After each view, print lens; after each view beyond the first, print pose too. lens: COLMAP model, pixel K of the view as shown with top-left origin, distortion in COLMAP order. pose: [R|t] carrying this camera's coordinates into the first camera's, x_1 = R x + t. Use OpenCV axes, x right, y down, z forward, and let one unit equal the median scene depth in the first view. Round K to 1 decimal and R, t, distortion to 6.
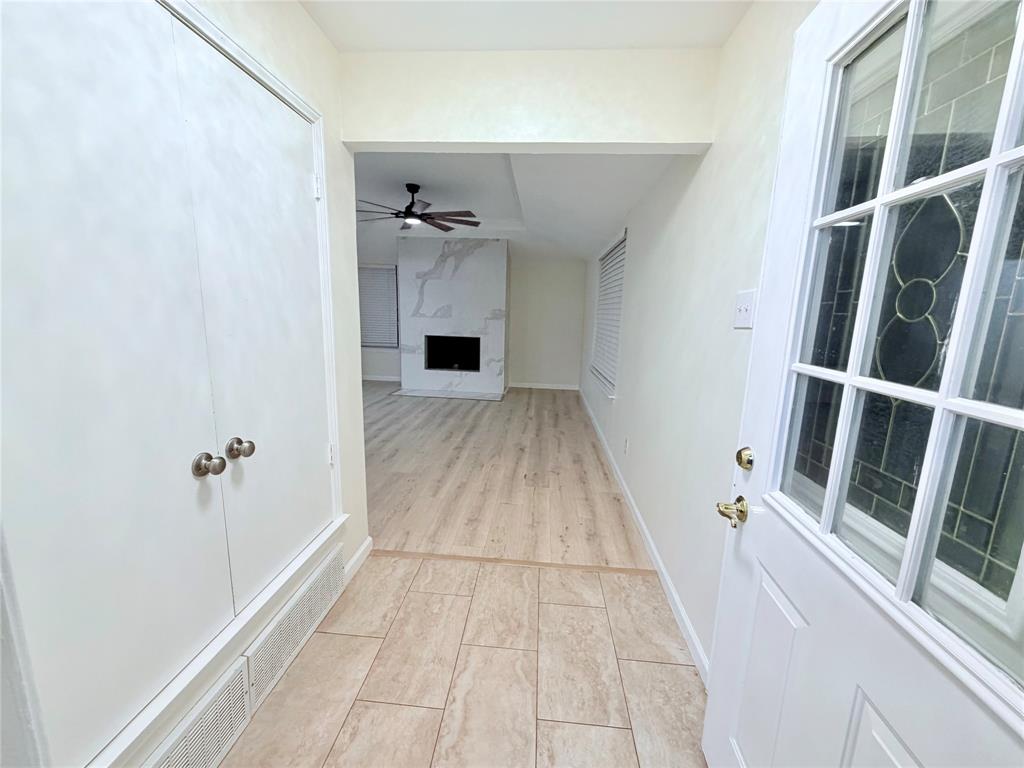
lens RADIAL K [[410.1, 0, 512.0], [0, 410.1, 384.0], [0, 0, 1]] dist [0.000755, 0.000237]
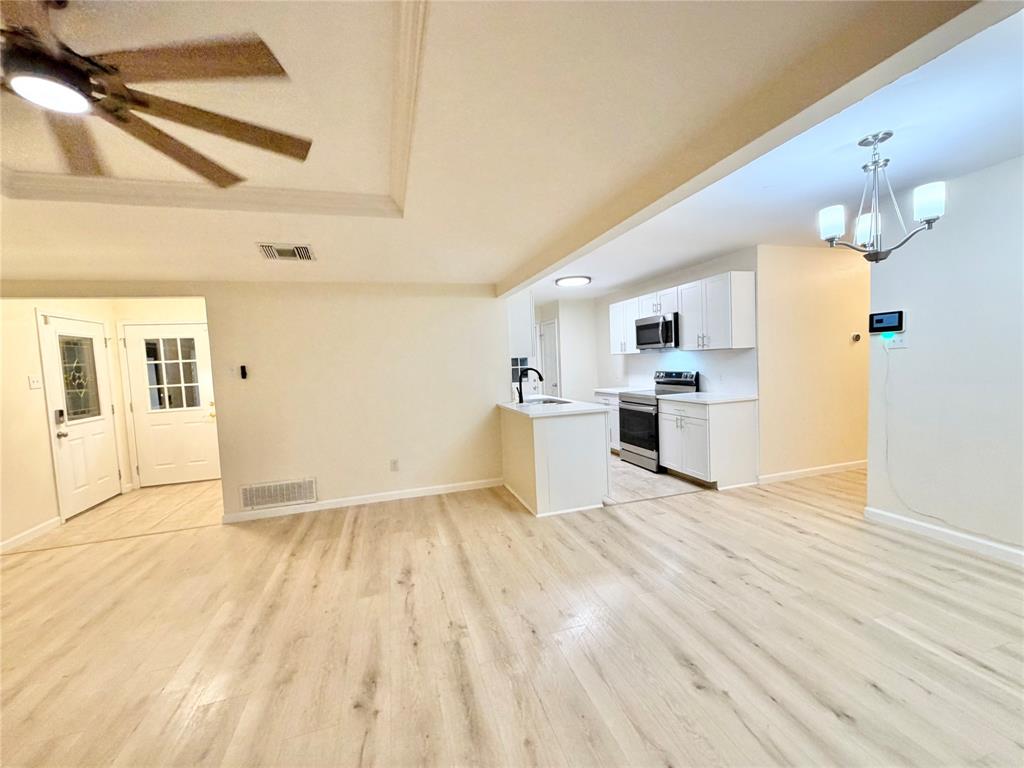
lens RADIAL K [[410.1, 0, 512.0], [0, 410.1, 384.0], [0, 0, 1]] dist [0.000755, 0.000237]
pose [[-0.930969, 0.032672, -0.363633, -0.788472], [-0.047053, 0.976945, 0.208241, -0.504534], [0.362054, 0.210975, -0.907968, 2.619280]]
